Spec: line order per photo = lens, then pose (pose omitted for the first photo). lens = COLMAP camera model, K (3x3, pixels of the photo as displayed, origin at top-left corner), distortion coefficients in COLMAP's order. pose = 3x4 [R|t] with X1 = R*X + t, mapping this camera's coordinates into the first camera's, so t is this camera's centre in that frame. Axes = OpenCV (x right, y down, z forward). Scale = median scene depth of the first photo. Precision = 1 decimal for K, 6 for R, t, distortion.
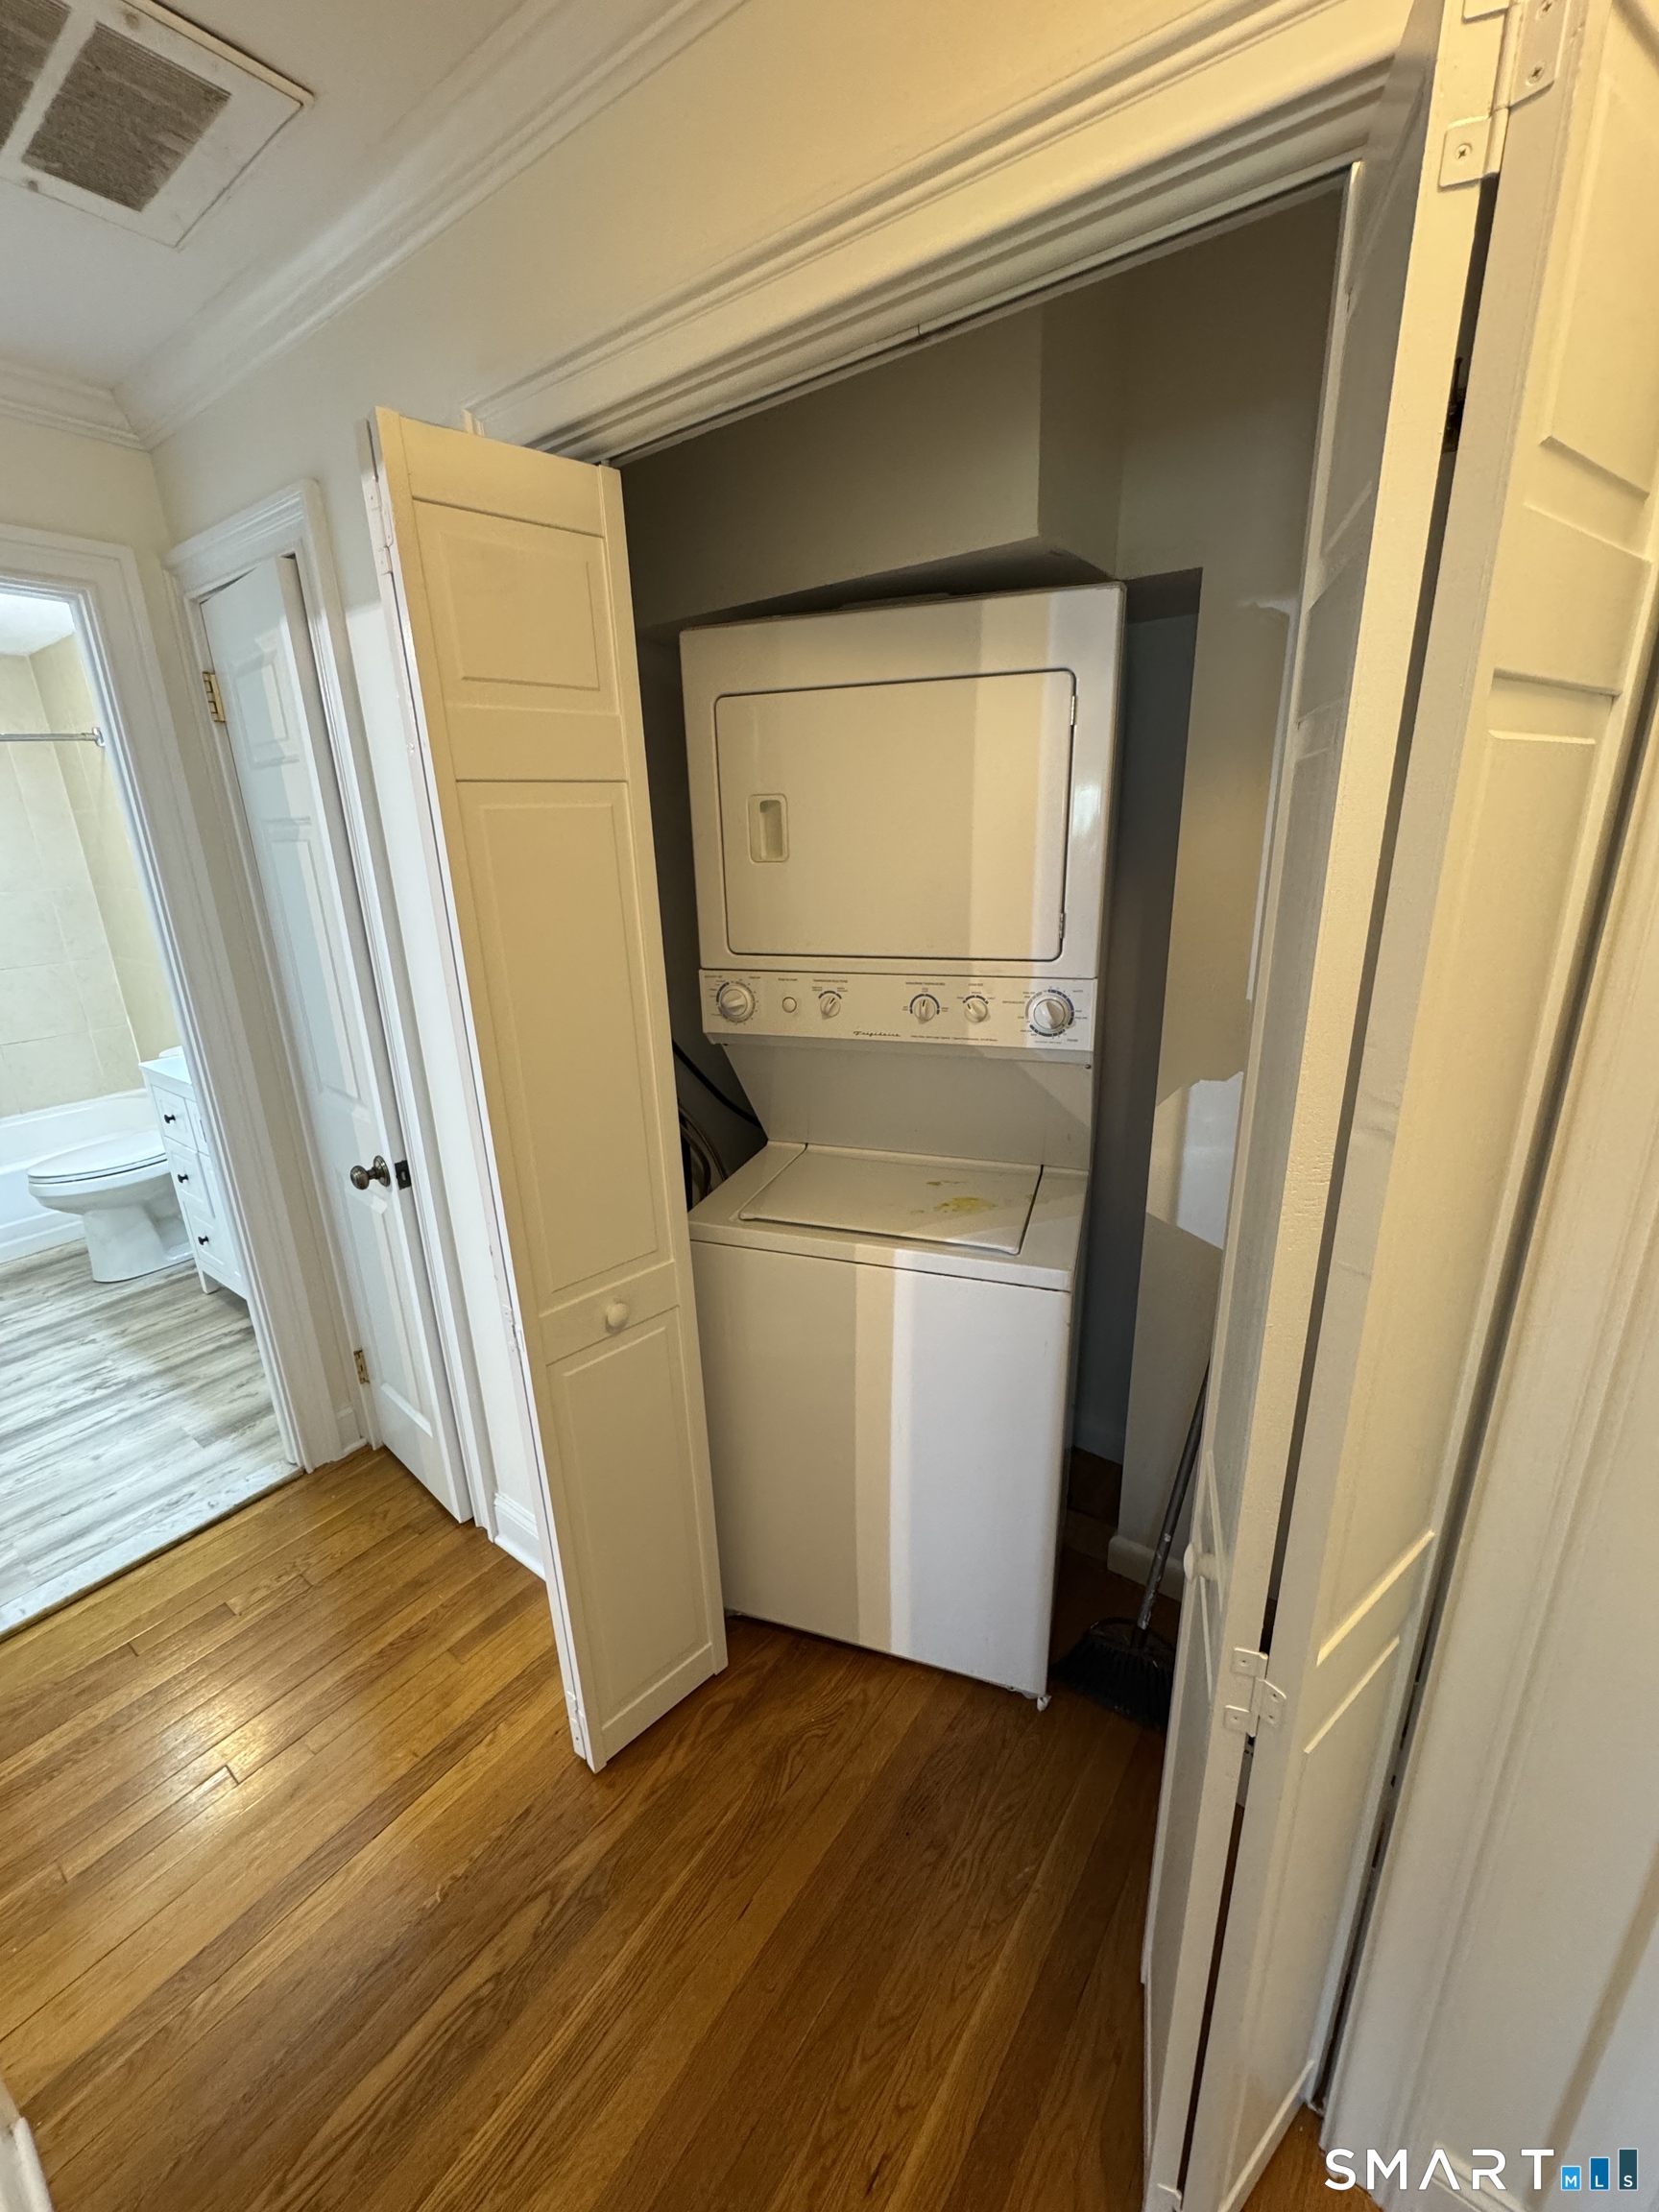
lens RADIAL K [[884.4, 0, 826.9], [0, 884.4, 1104.3], [0, 0, 1]] dist [-0.000129, 0.000083]
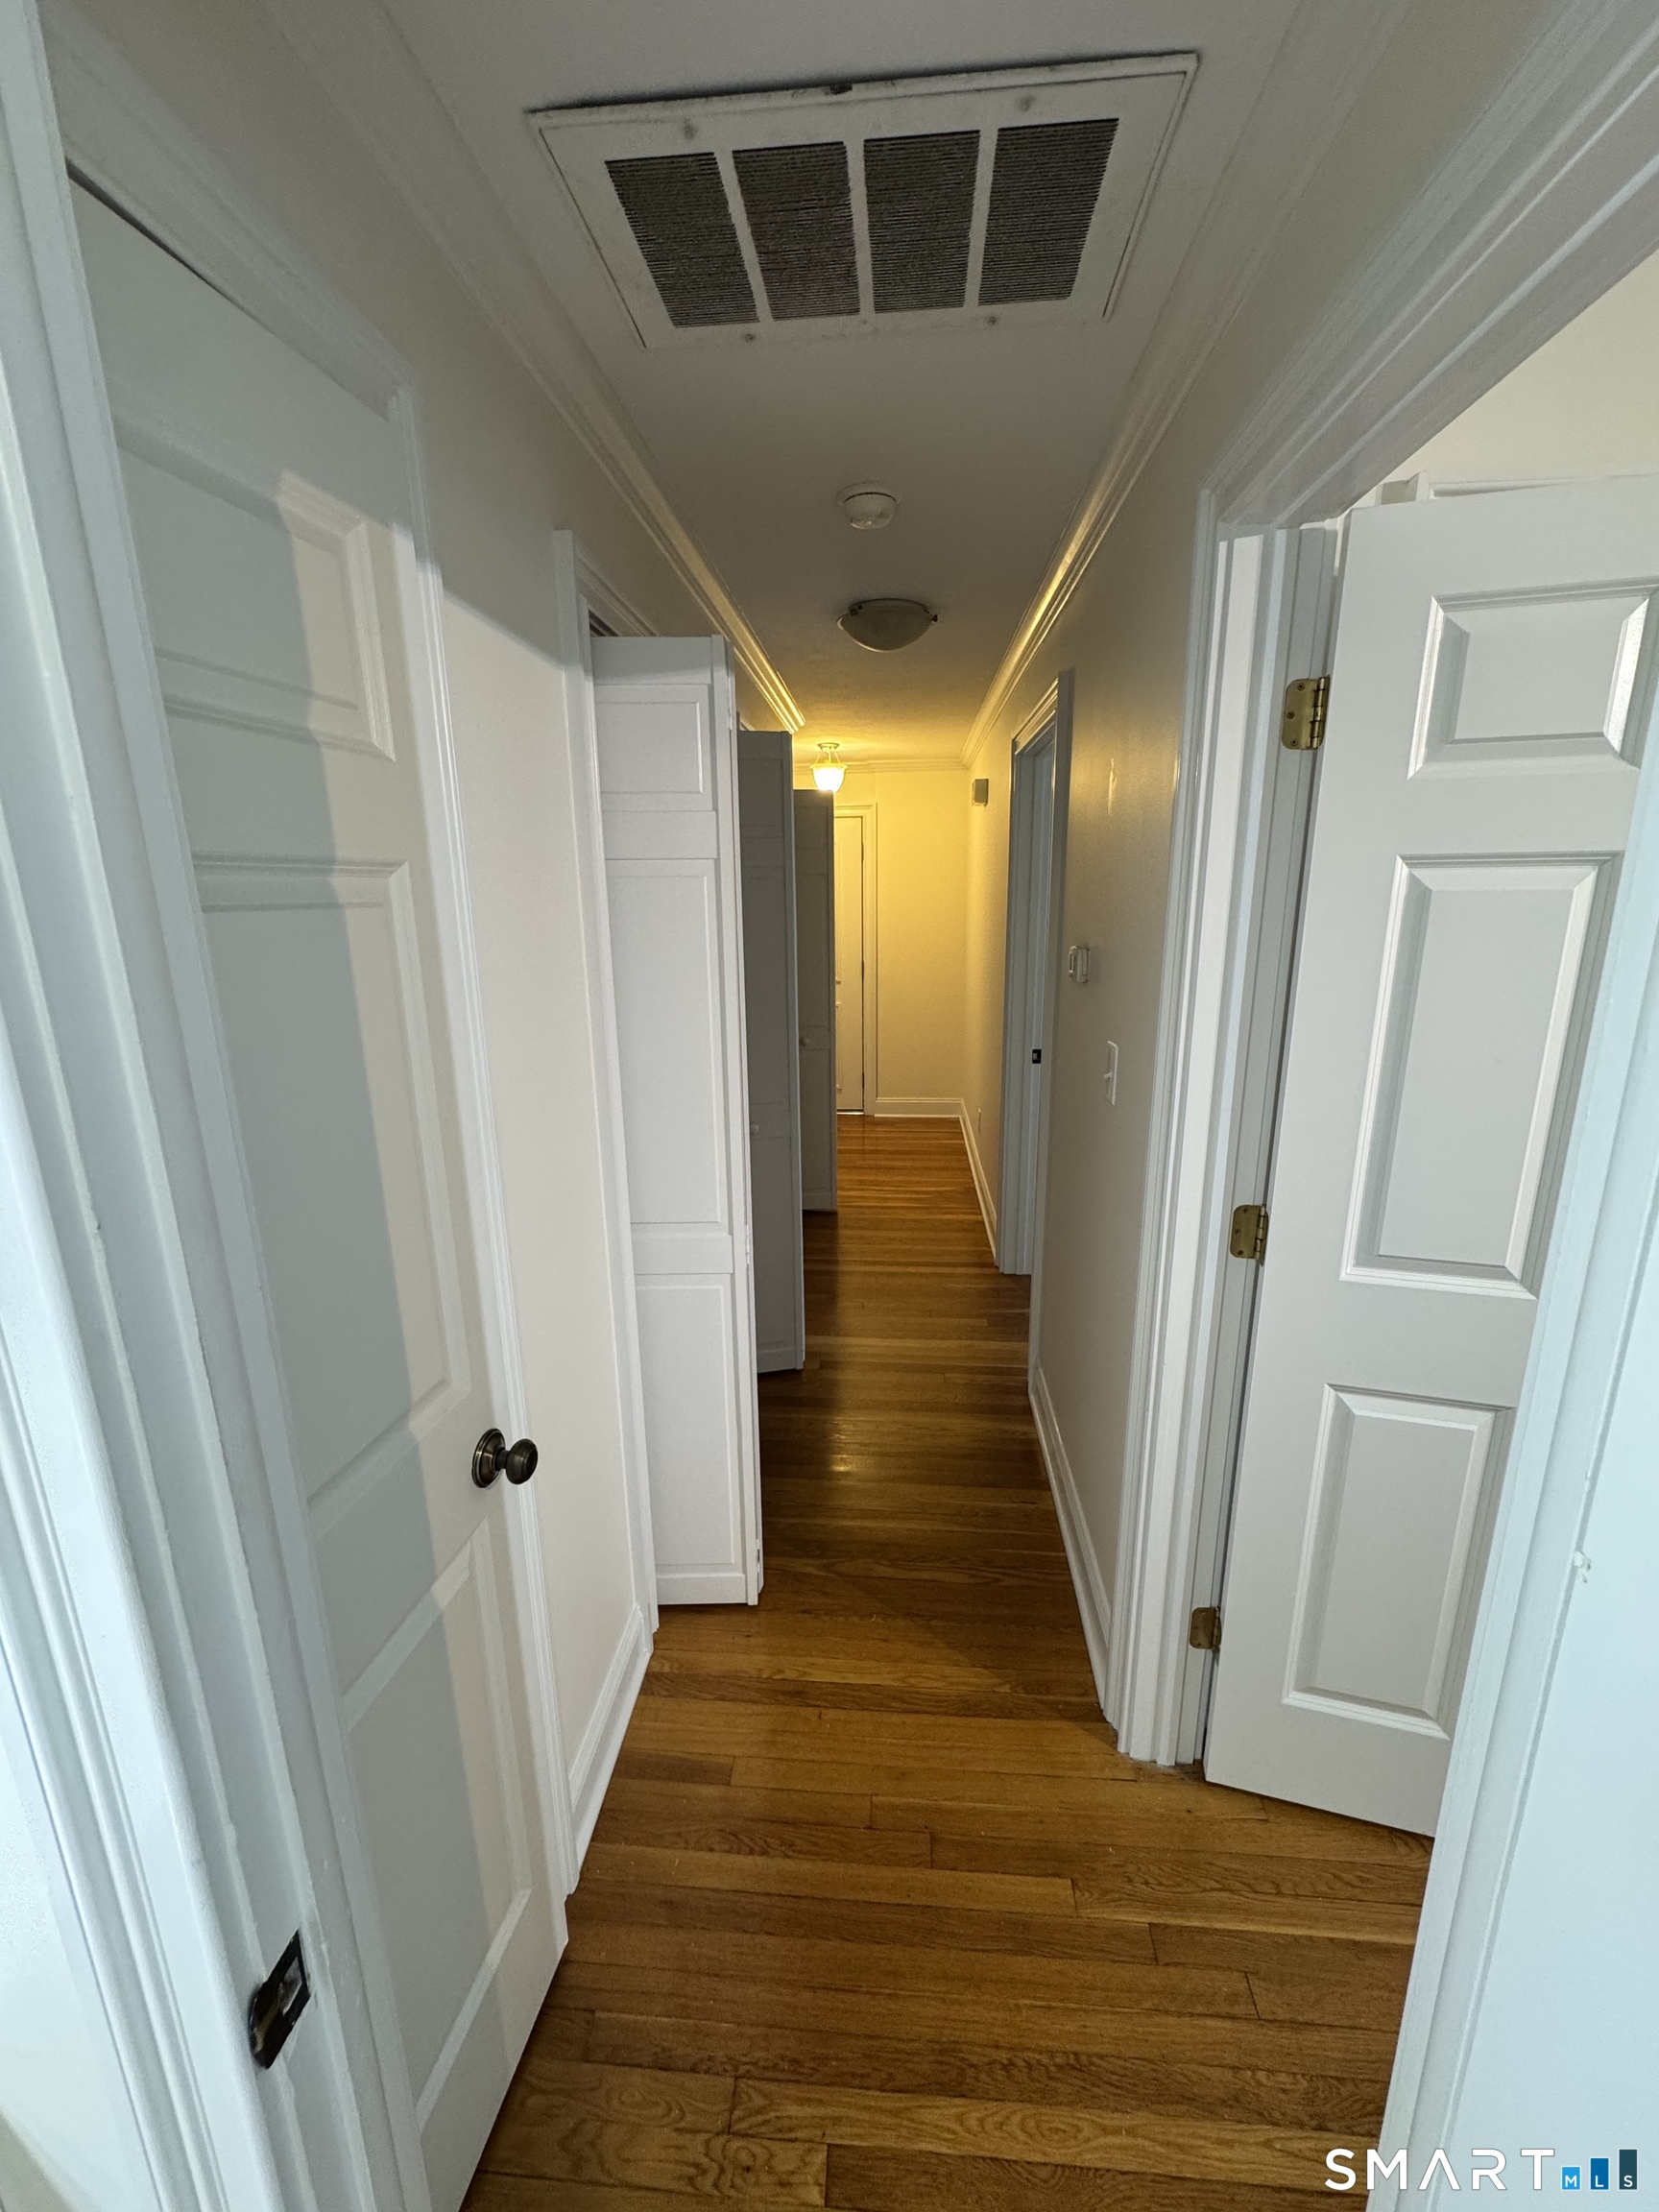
lens RADIAL K [[884.4, 0, 827.4], [0, 884.4, 1103.8], [0, 0, 1]] dist [-0.000129, 0.000083]
pose [[-0.532678, -0.165741, 0.829930, -1.464936], [0.285194, 0.888127, 0.360410, -0.383890], [-0.796818, 0.428674, -0.425817, 1.326857]]
